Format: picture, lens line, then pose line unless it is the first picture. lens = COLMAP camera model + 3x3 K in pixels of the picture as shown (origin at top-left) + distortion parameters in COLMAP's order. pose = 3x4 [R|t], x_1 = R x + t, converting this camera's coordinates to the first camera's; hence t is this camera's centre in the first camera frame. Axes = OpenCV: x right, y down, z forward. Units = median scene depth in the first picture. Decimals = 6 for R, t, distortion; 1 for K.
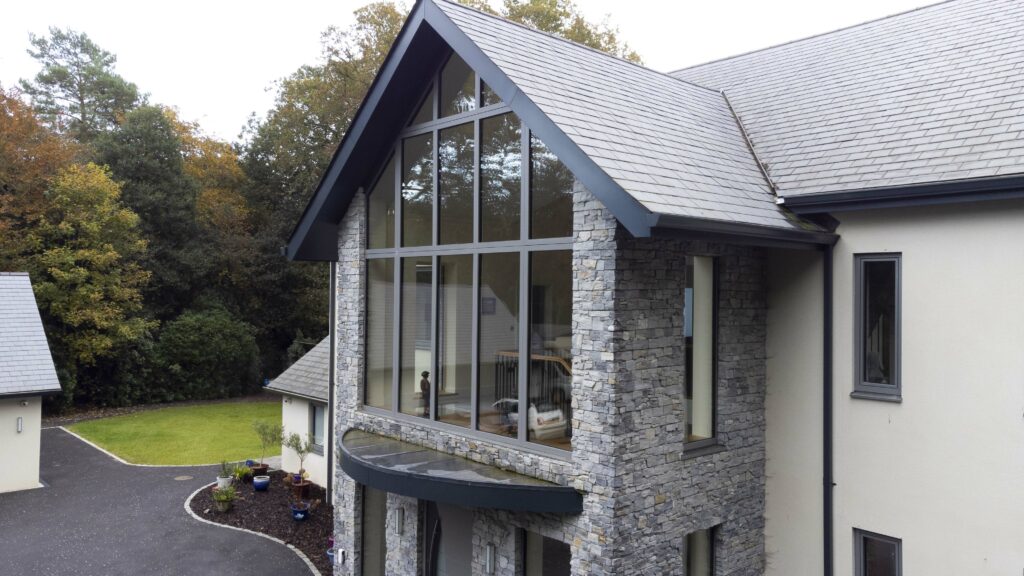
lens RADIAL K [[757.6, 0, 506.9], [0, 757.6, 271.9], [0, 0, 1]] dist [0.022642, 0.025962]
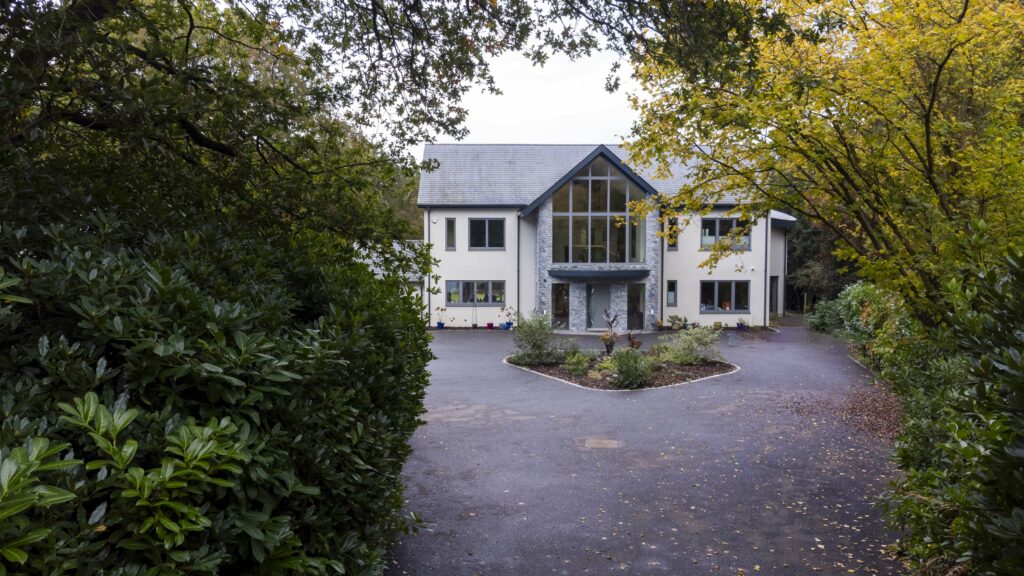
lens RADIAL K [[757.6, 0, 514.8], [0, 757.6, 260.3], [0, 0, 1]] dist [0.022642, 0.025962]
pose [[0.660620, -0.026548, 0.750251, -3.654588], [-0.011613, 0.998894, 0.045572, 0.035865], [-0.750631, -0.038819, 0.659580, -1.298856]]
